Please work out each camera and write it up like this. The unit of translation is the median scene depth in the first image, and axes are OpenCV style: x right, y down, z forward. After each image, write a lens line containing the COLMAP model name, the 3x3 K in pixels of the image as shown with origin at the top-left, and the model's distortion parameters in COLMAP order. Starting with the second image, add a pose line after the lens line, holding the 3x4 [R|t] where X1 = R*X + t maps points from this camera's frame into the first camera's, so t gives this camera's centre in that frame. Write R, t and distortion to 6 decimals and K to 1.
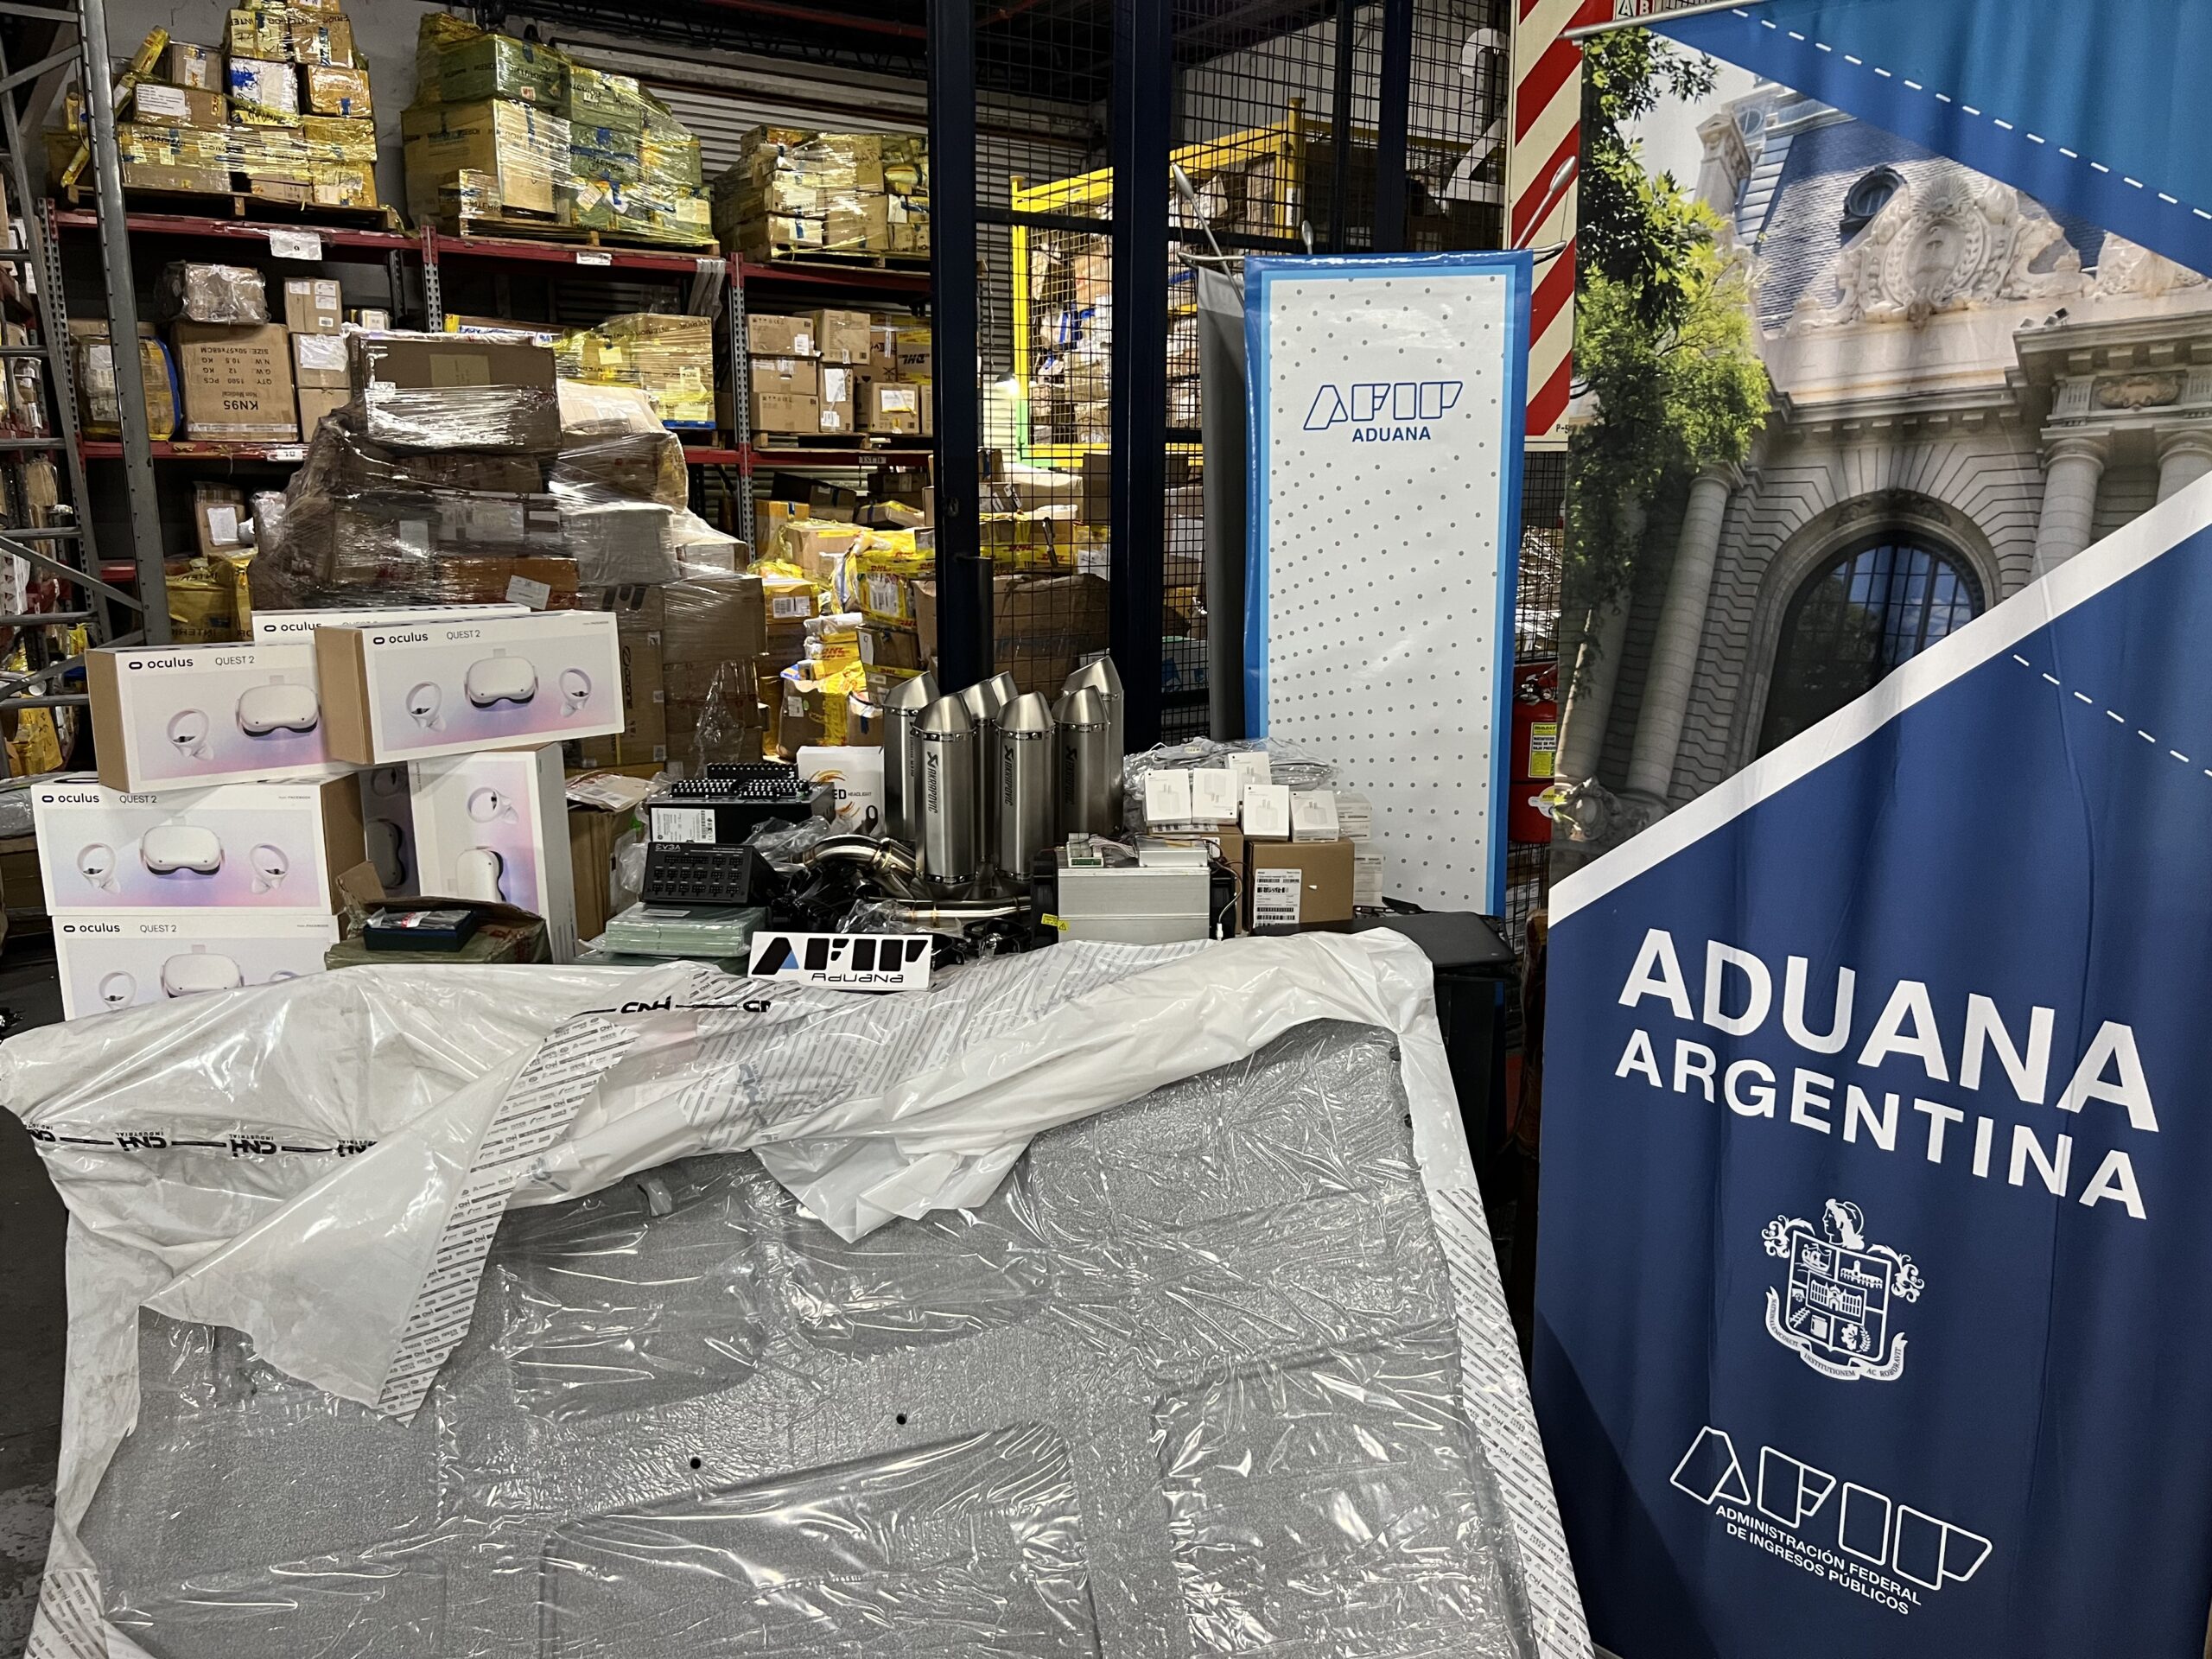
lens RADIAL K [[1632.7, 0, 1106.0], [0, 1632.7, 829.5], [0, 0, 1]] dist [0.059915, -0.096473]
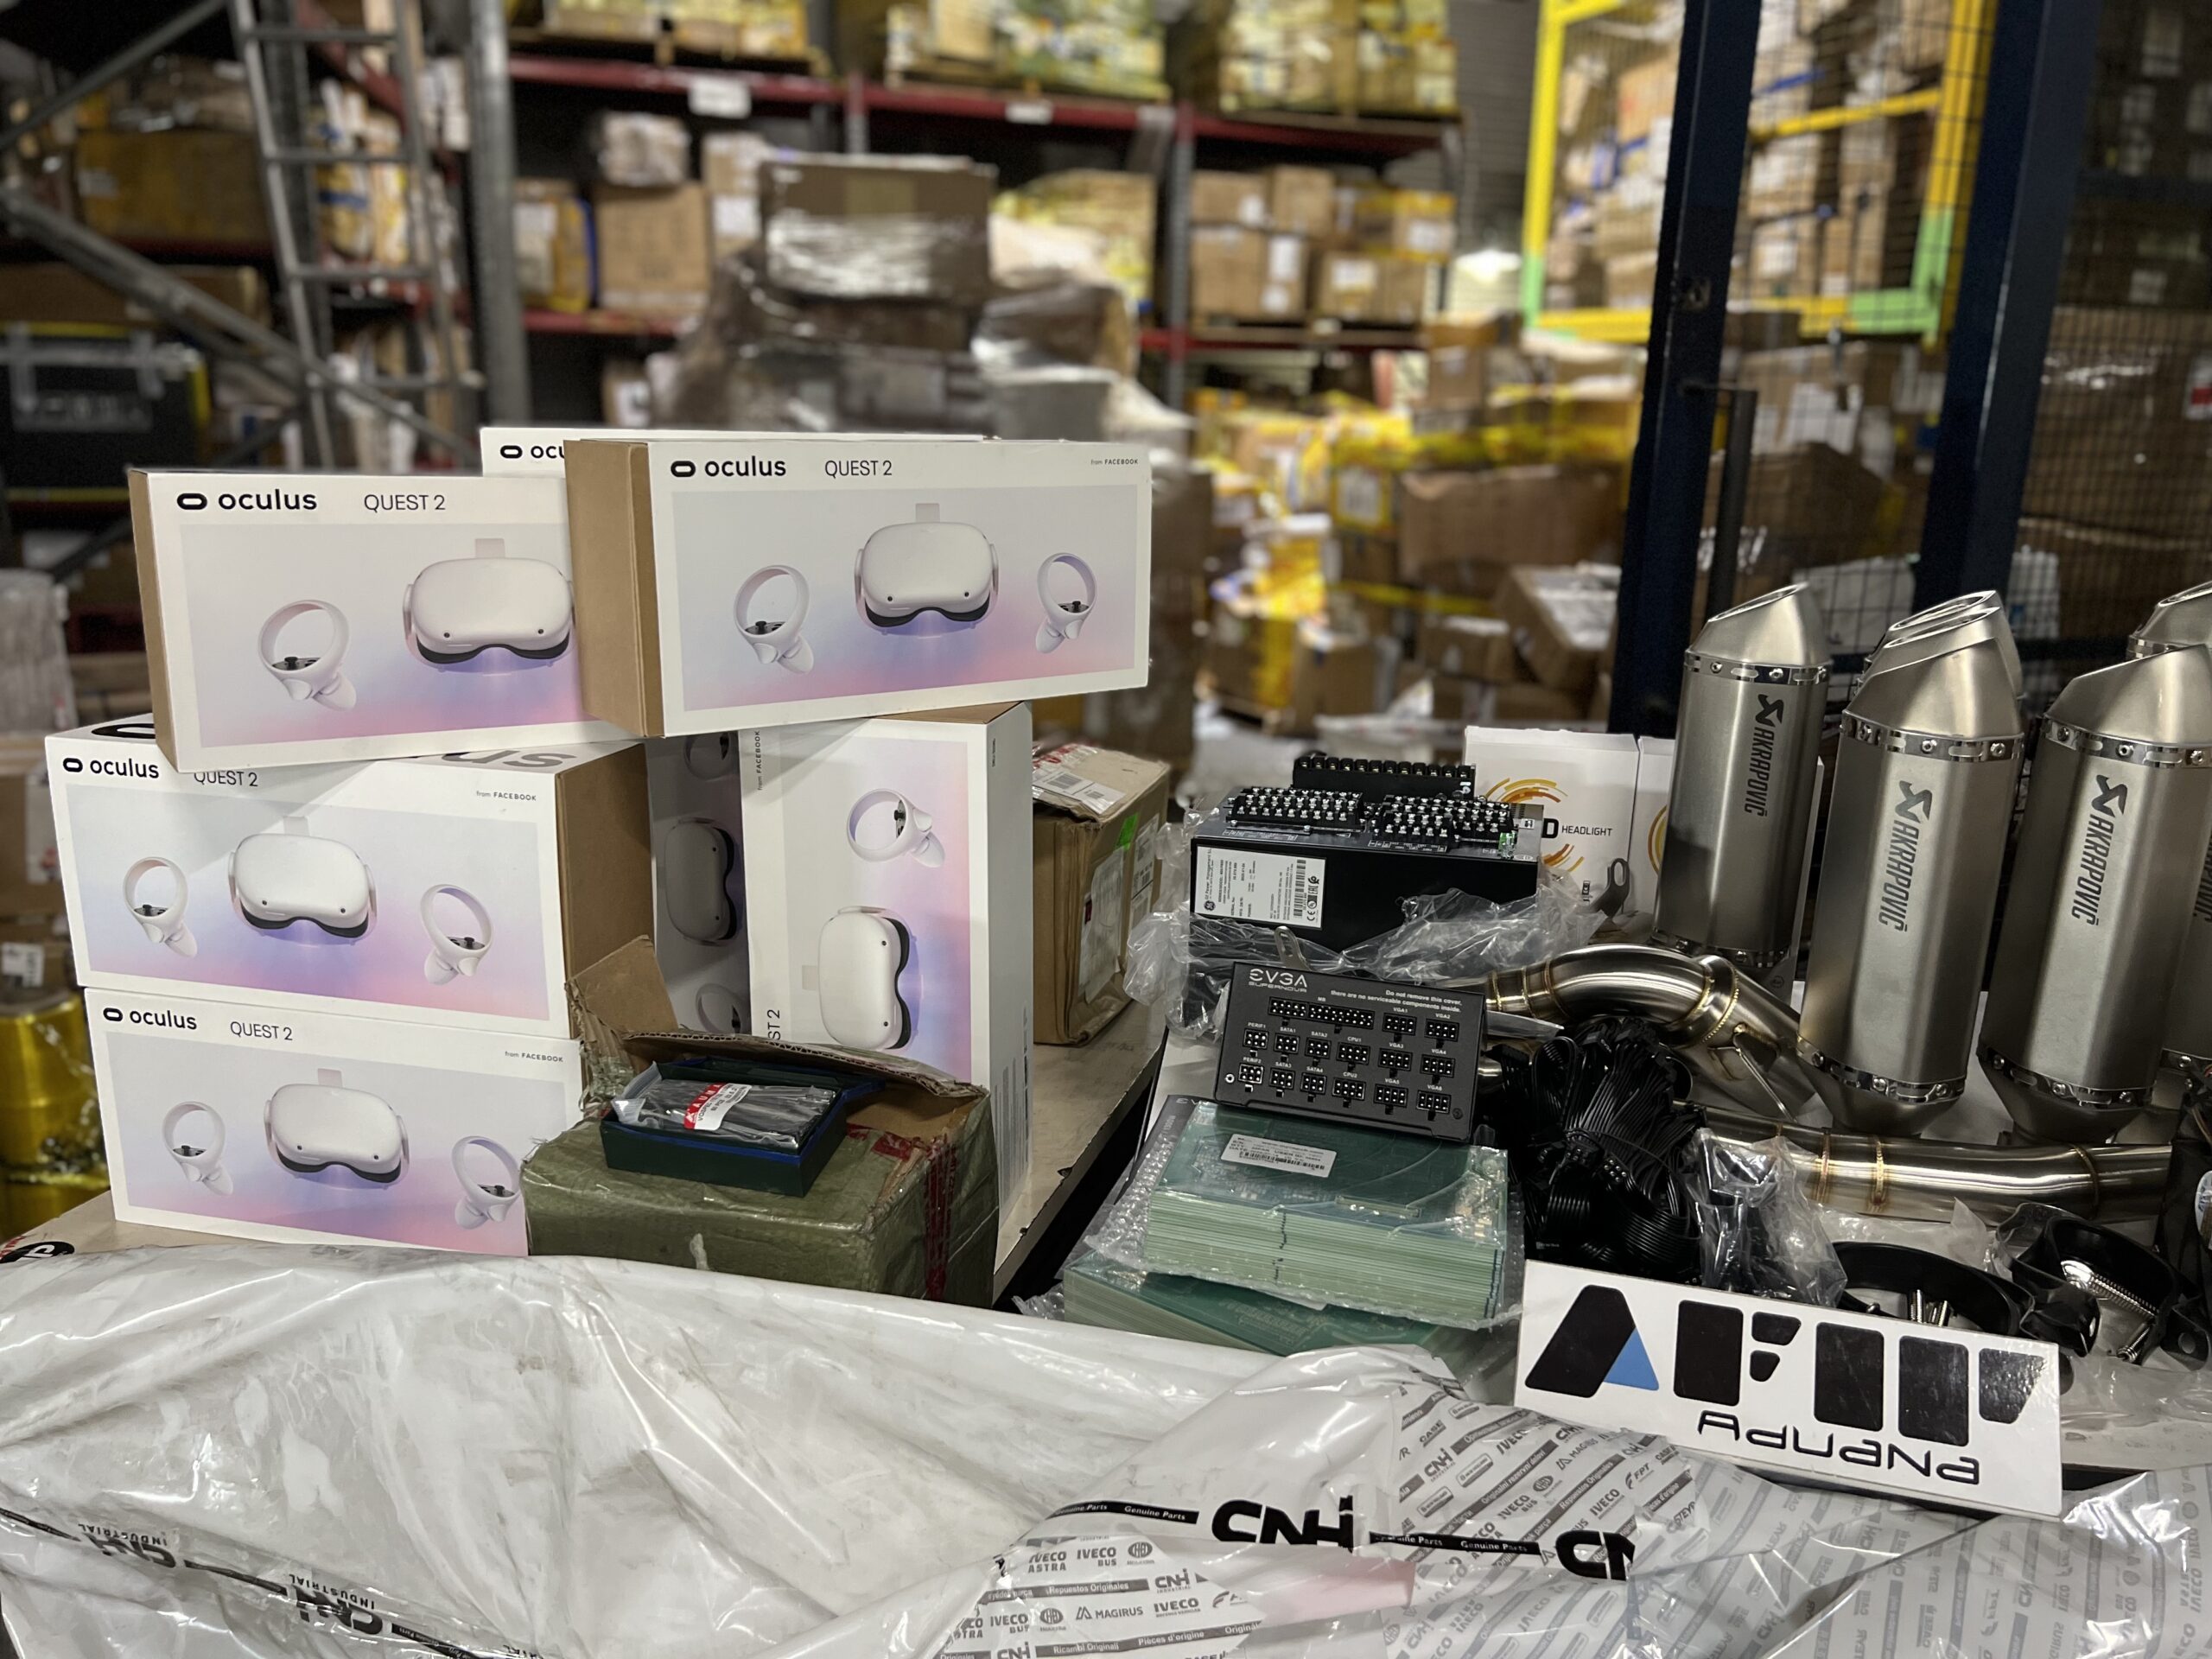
lens RADIAL K [[1632.7, 0, 1106.0], [0, 1632.7, 829.5], [0, 0, 1]] dist [0.059915, -0.096473]
pose [[0.973442, 0.076527, -0.215766, -0.196193], [-0.066378, 0.996337, 0.053907, -0.041984], [0.219101, -0.038154, 0.974956, 0.511013]]
